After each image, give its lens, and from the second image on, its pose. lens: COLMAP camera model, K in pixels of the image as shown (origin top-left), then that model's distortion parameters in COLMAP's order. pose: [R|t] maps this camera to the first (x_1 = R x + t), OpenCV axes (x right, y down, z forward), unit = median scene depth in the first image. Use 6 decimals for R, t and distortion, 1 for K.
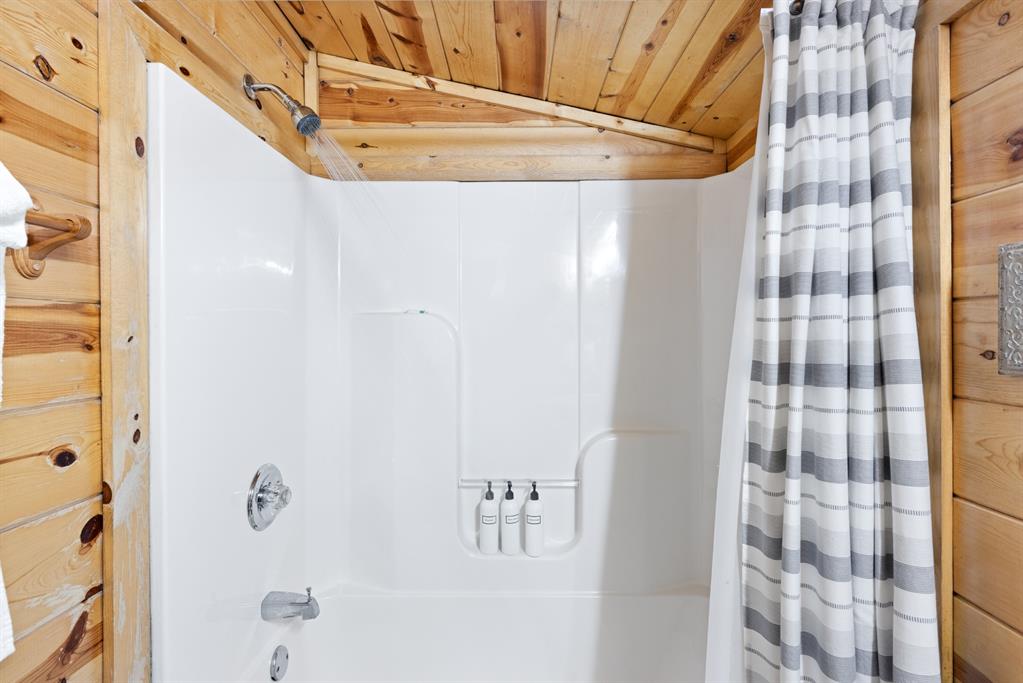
lens RADIAL K [[490.2, 0, 507.5], [0, 490.2, 332.9], [0, 0, 1]] dist [-0.001139, 0.000142]
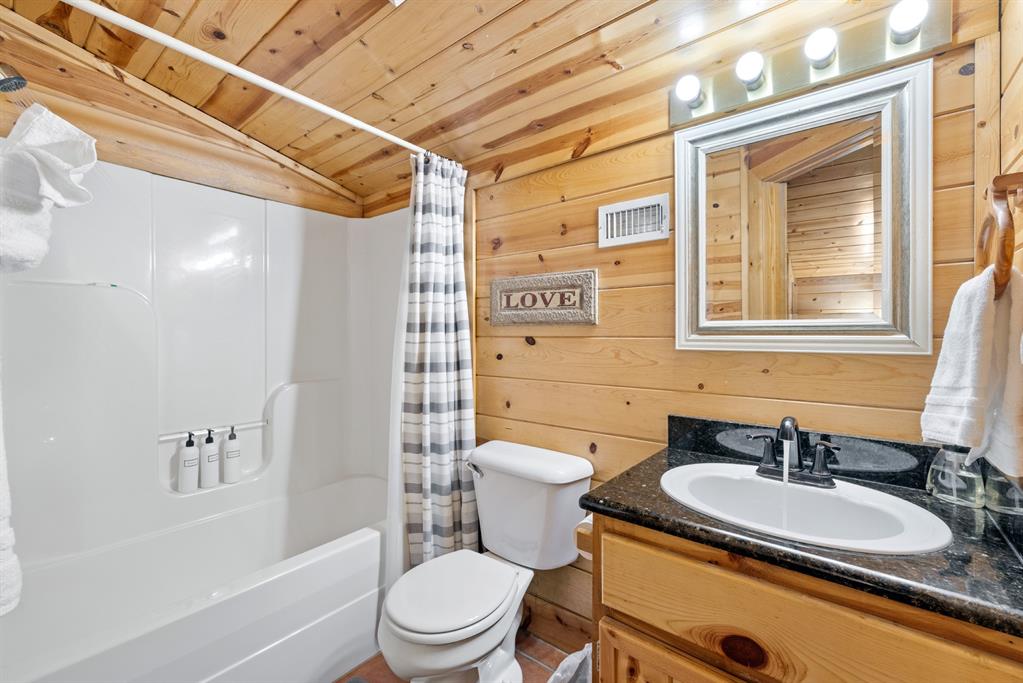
lens RADIAL K [[438.2, 0, 508.5], [0, 438.2, 328.1], [0, 0, 1]] dist [0.002027, 0.000872]
pose [[0.610350, 0.013493, 0.792017, -0.726888], [-0.002362, 0.999881, -0.015215, 0.111229], [-0.792128, 0.007416, 0.610309, -0.480940]]
